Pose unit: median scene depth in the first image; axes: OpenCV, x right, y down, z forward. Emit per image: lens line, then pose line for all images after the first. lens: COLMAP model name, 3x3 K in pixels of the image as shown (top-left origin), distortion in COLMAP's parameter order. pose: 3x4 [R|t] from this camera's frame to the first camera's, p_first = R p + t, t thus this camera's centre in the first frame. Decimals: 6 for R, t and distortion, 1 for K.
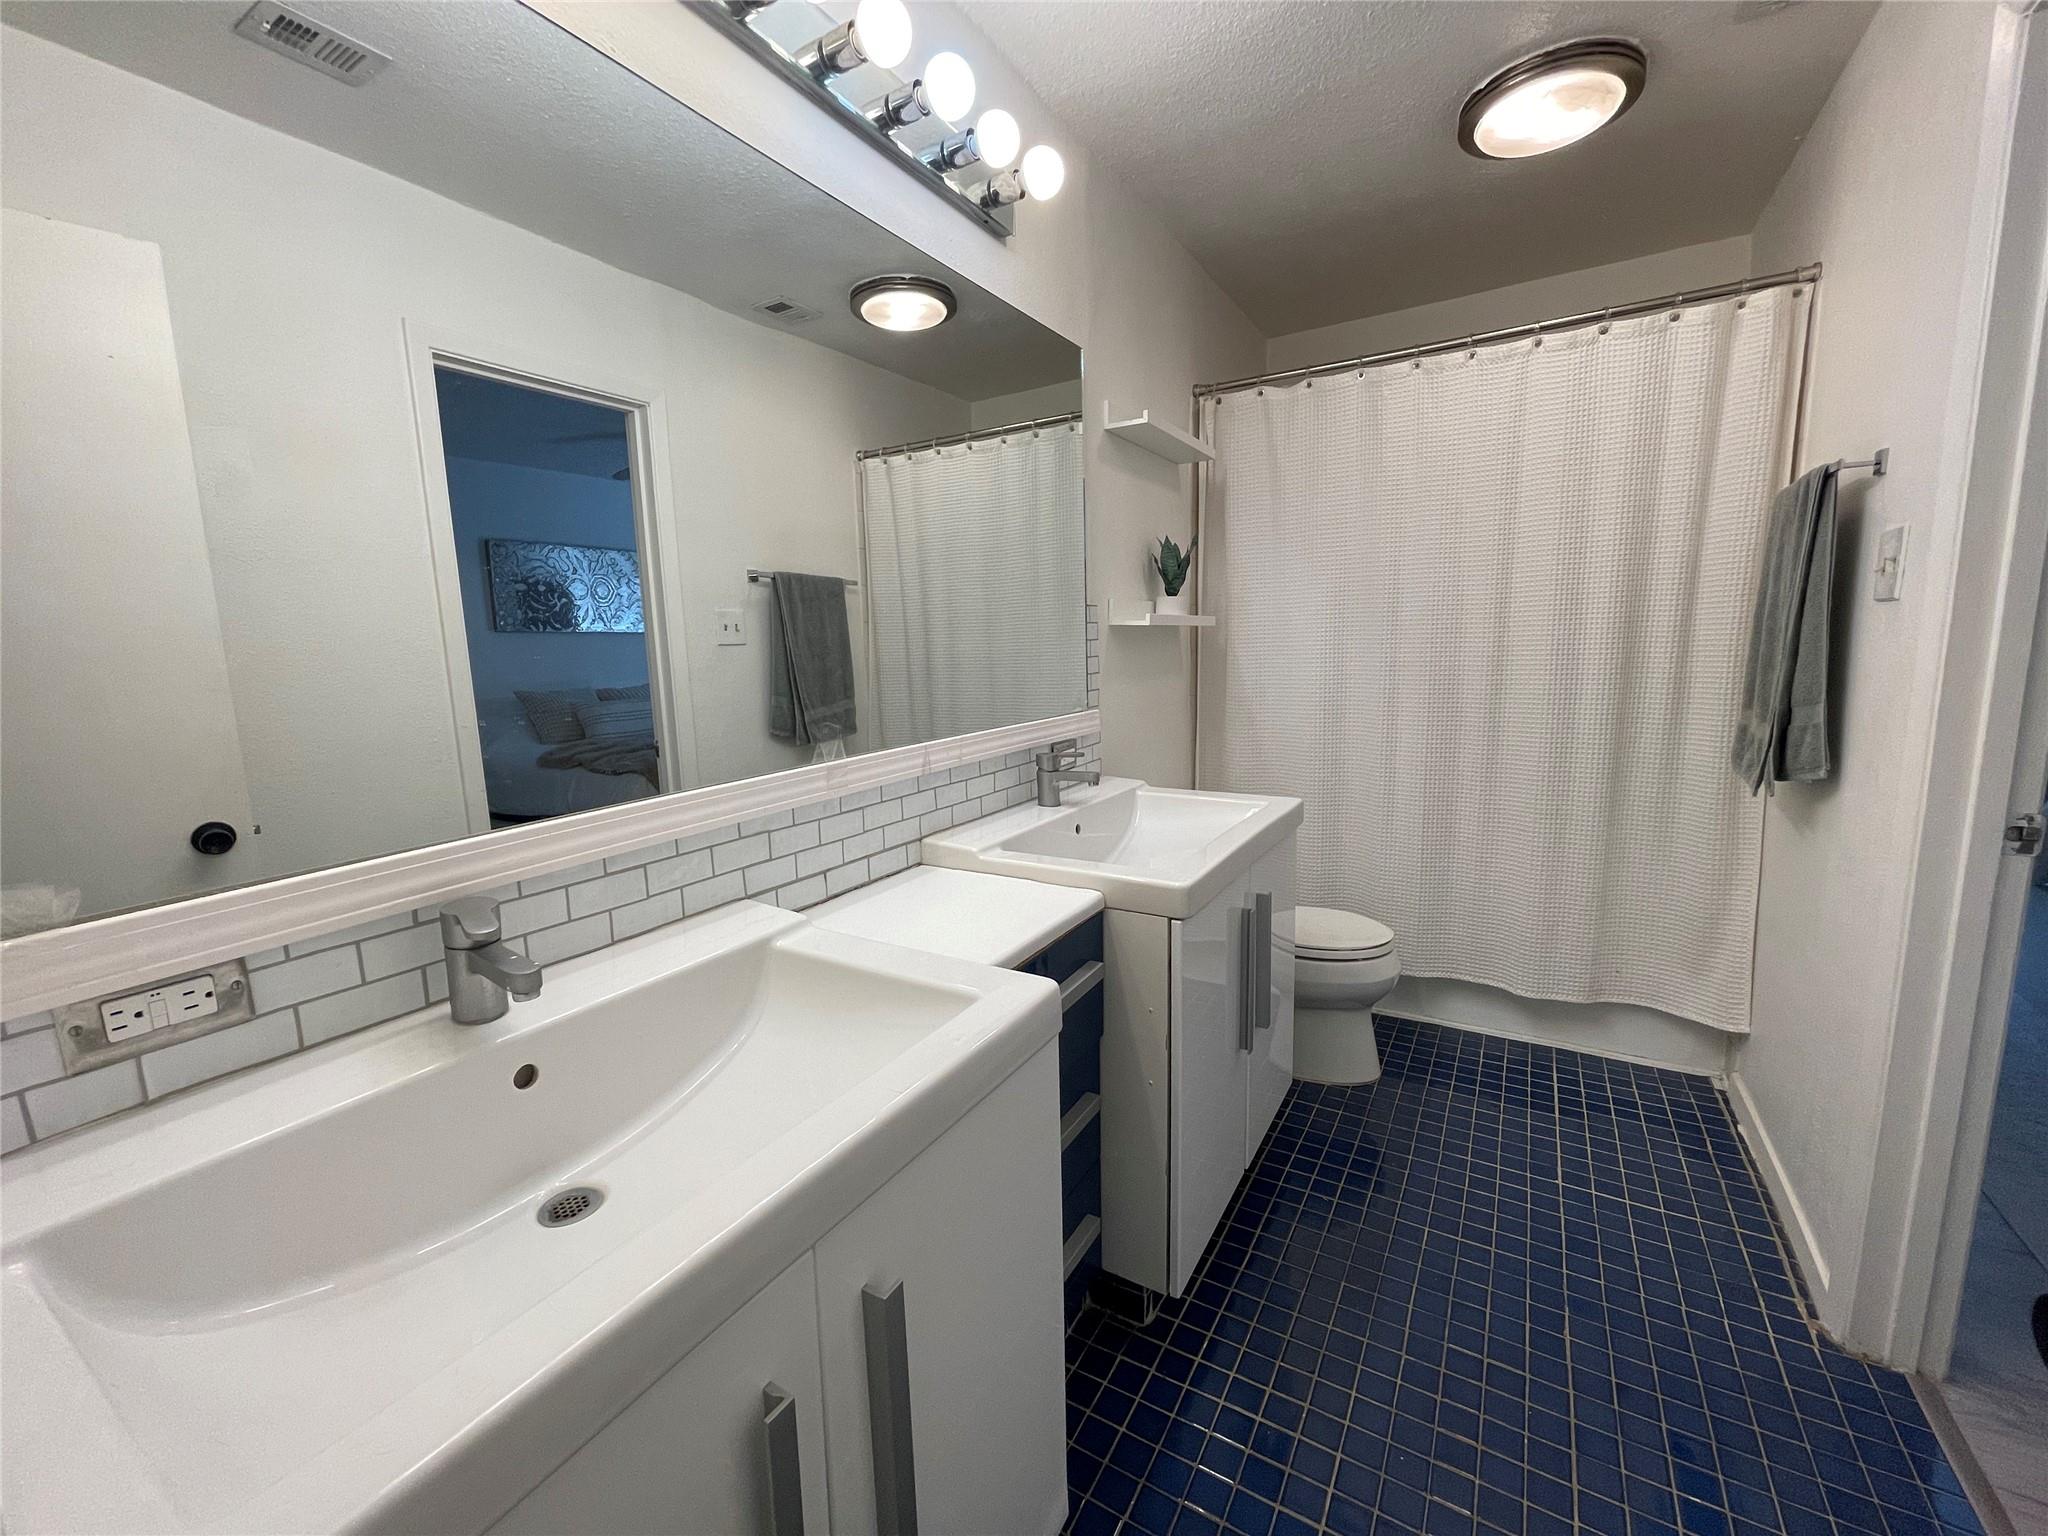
lens RADIAL K [[827.9, 0, 1013.6], [0, 827.9, 762.6], [0, 0, 1]] dist [-0.000735, -0.001038]
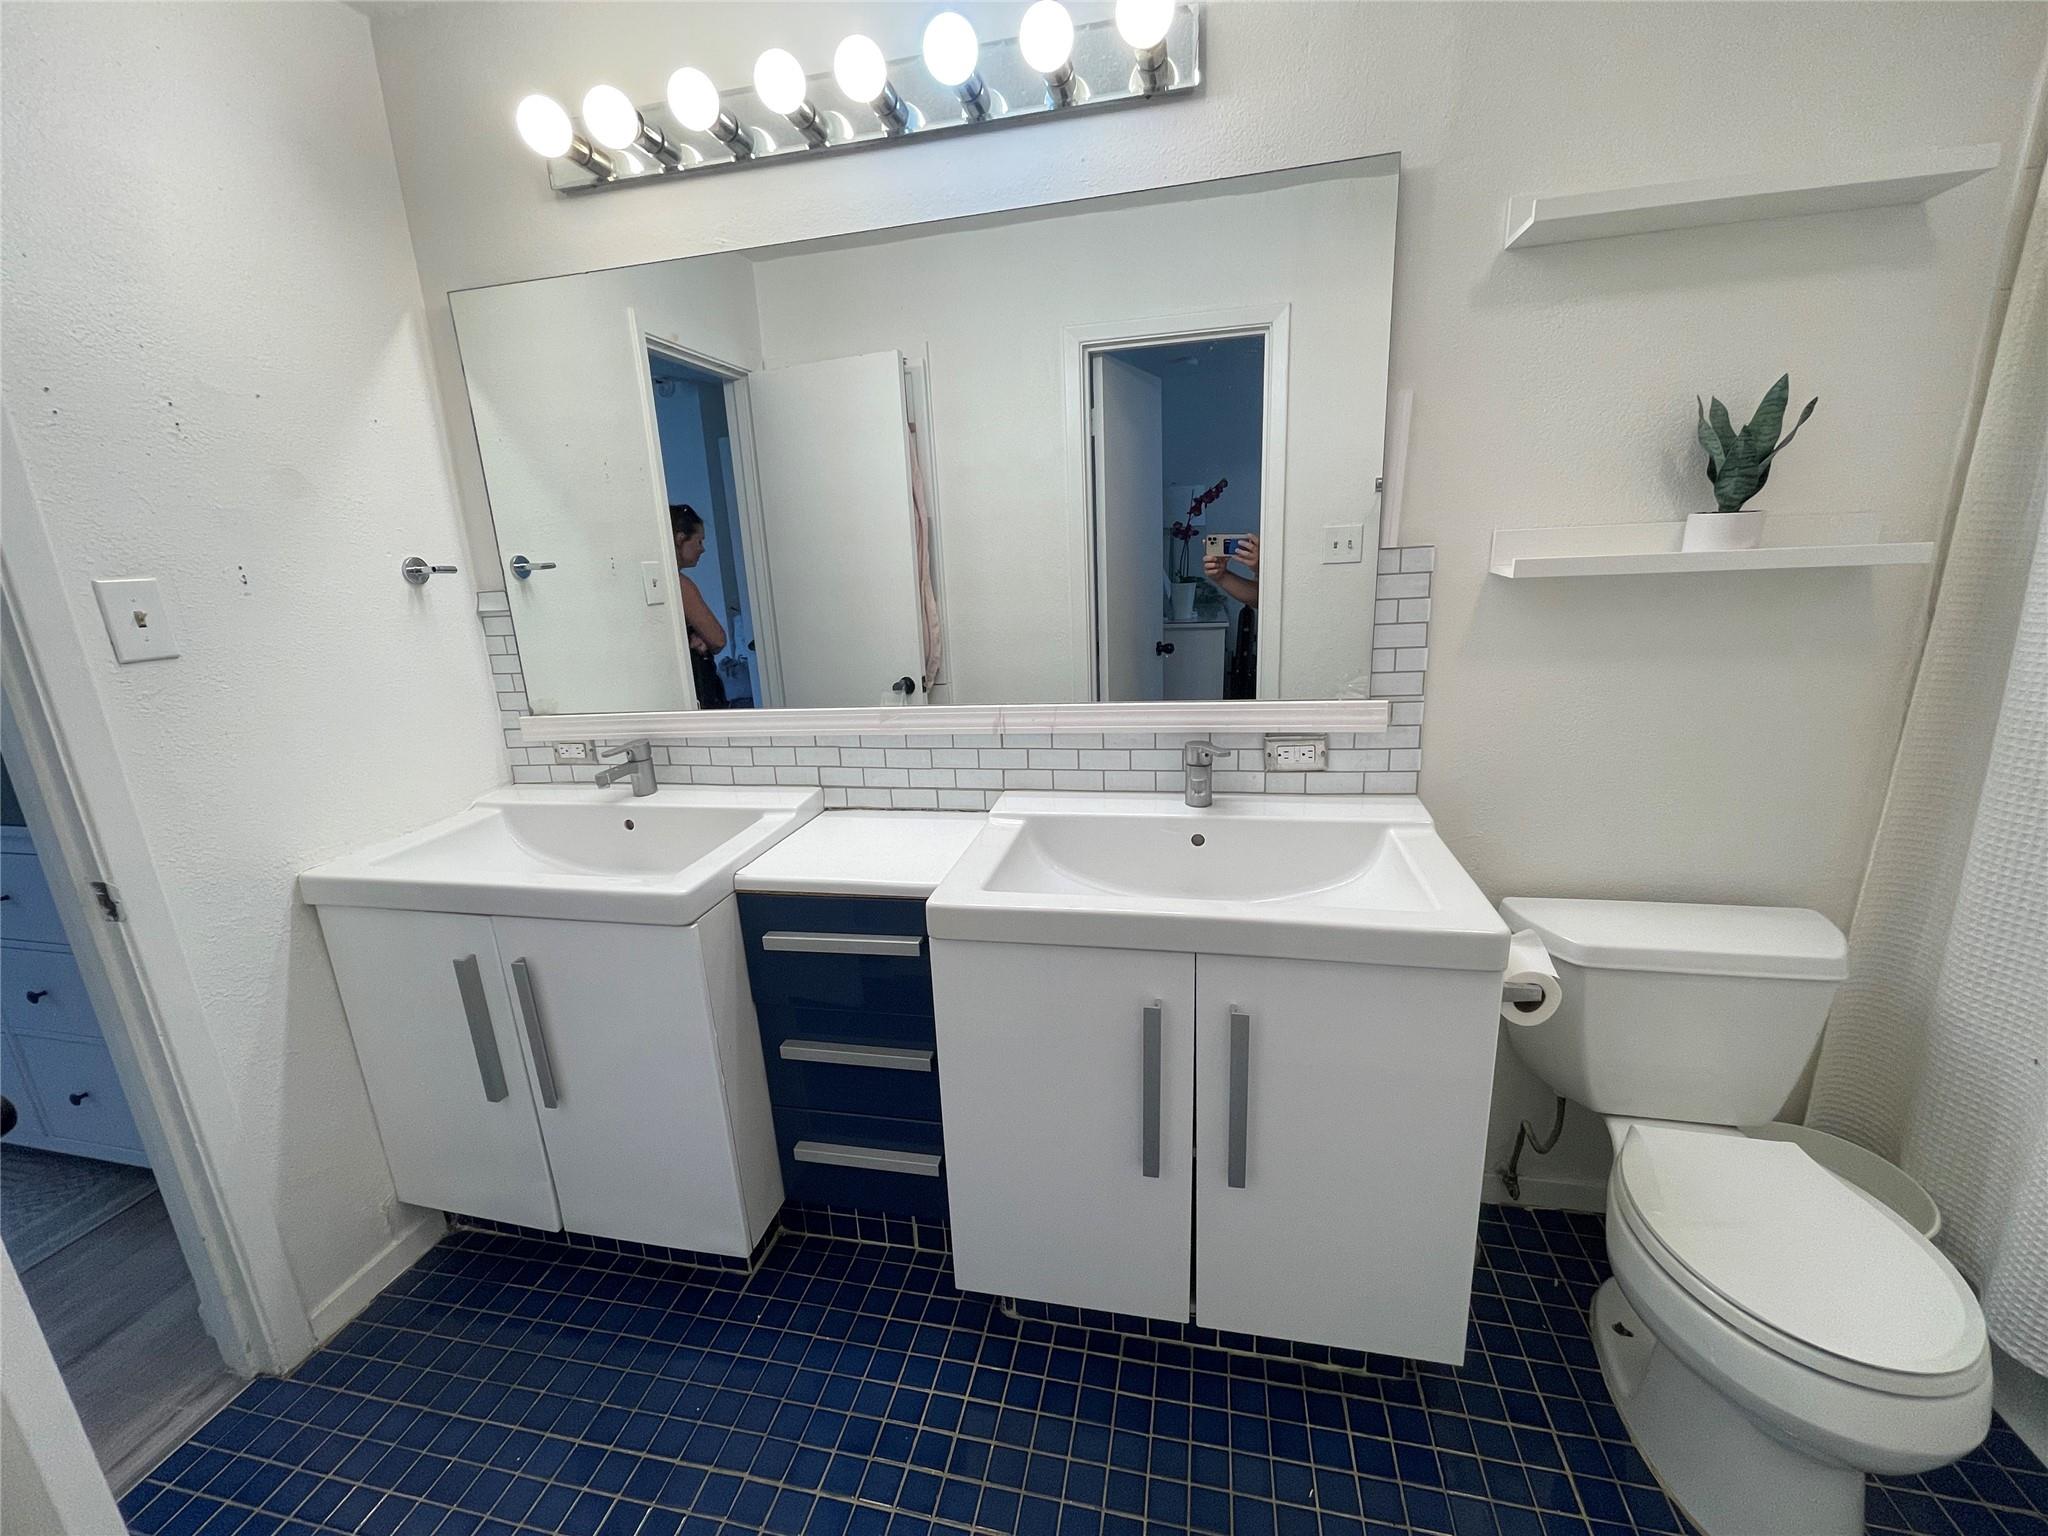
lens RADIAL K [[827.9, 0, 1028.3], [0, 827.9, 768.9], [0, 0, 1]] dist [-0.000735, -0.001038]
pose [[0.327742, 0.254996, -0.909704, 0.803999], [-0.096221, 0.966890, 0.236360, -0.178755], [0.939855, 0.010068, 0.341427, 0.587670]]
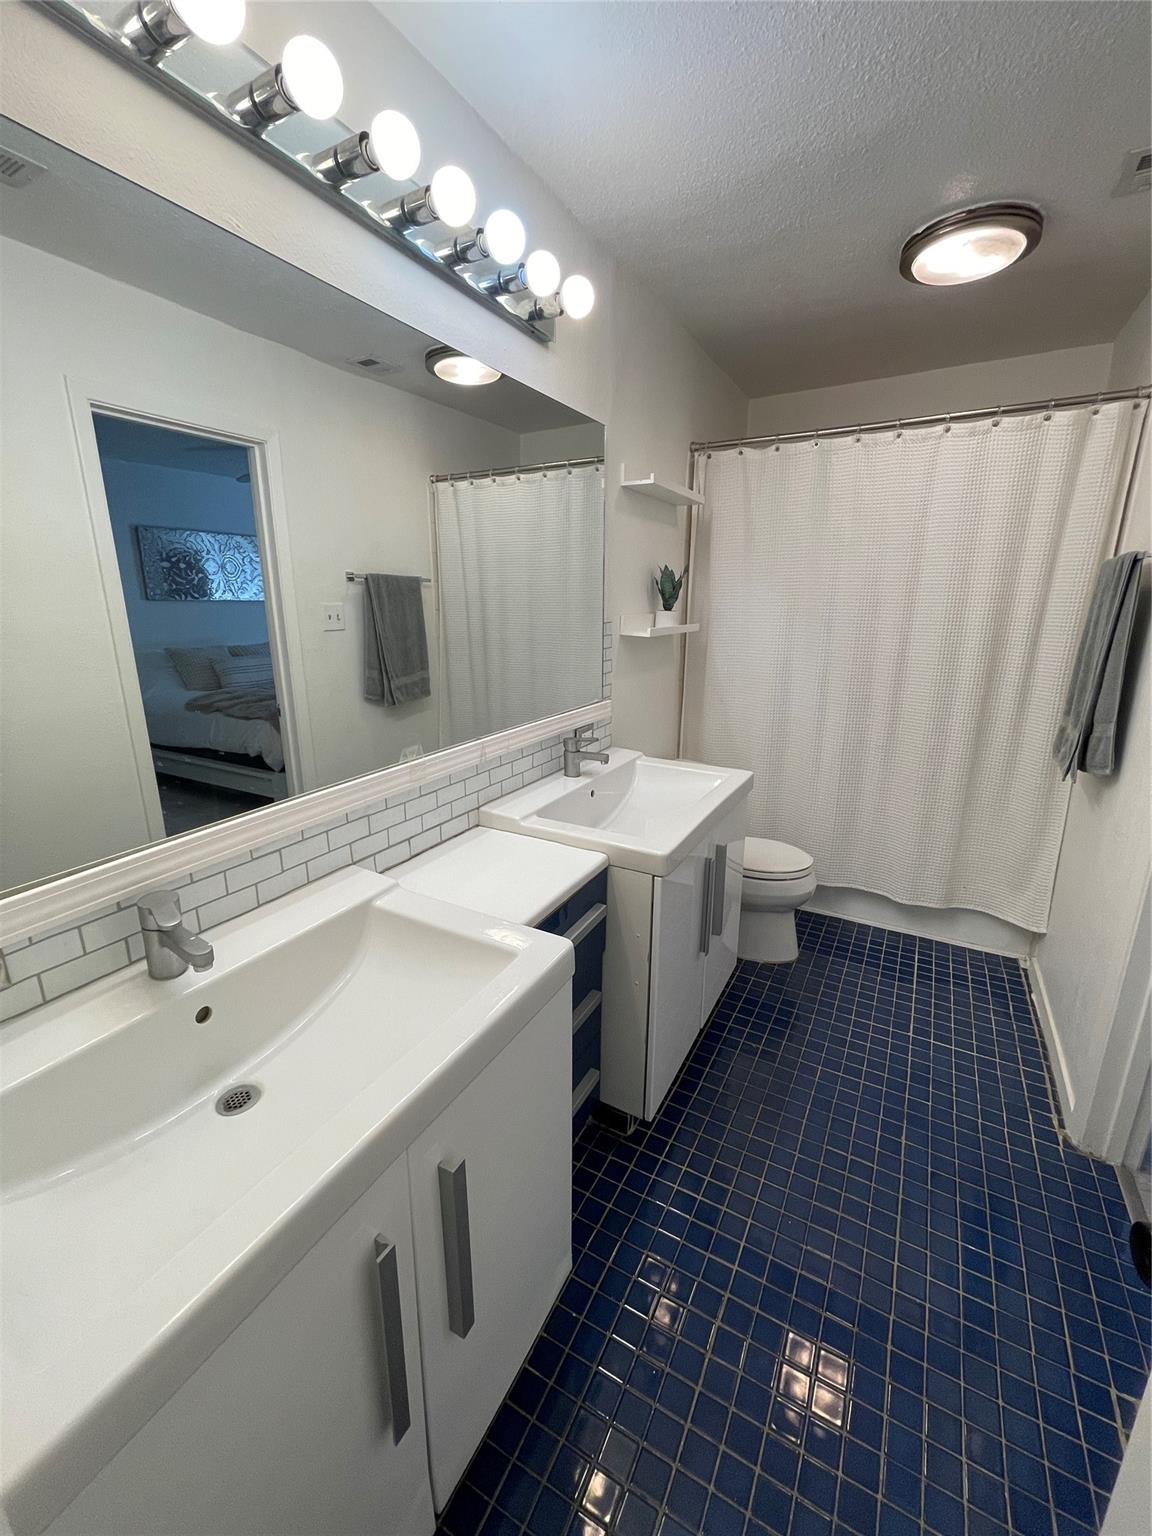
lens RADIAL K [[620.9, 0, 575.0], [0, 620.9, 756.1], [0, 0, 1]] dist [-0.000735, -0.001038]
pose [[0.998874, 0.018995, 0.043482, 0.002438], [-0.023443, 0.994282, 0.104179, -0.094966], [-0.041254, -0.105081, 0.993608, -0.028487]]
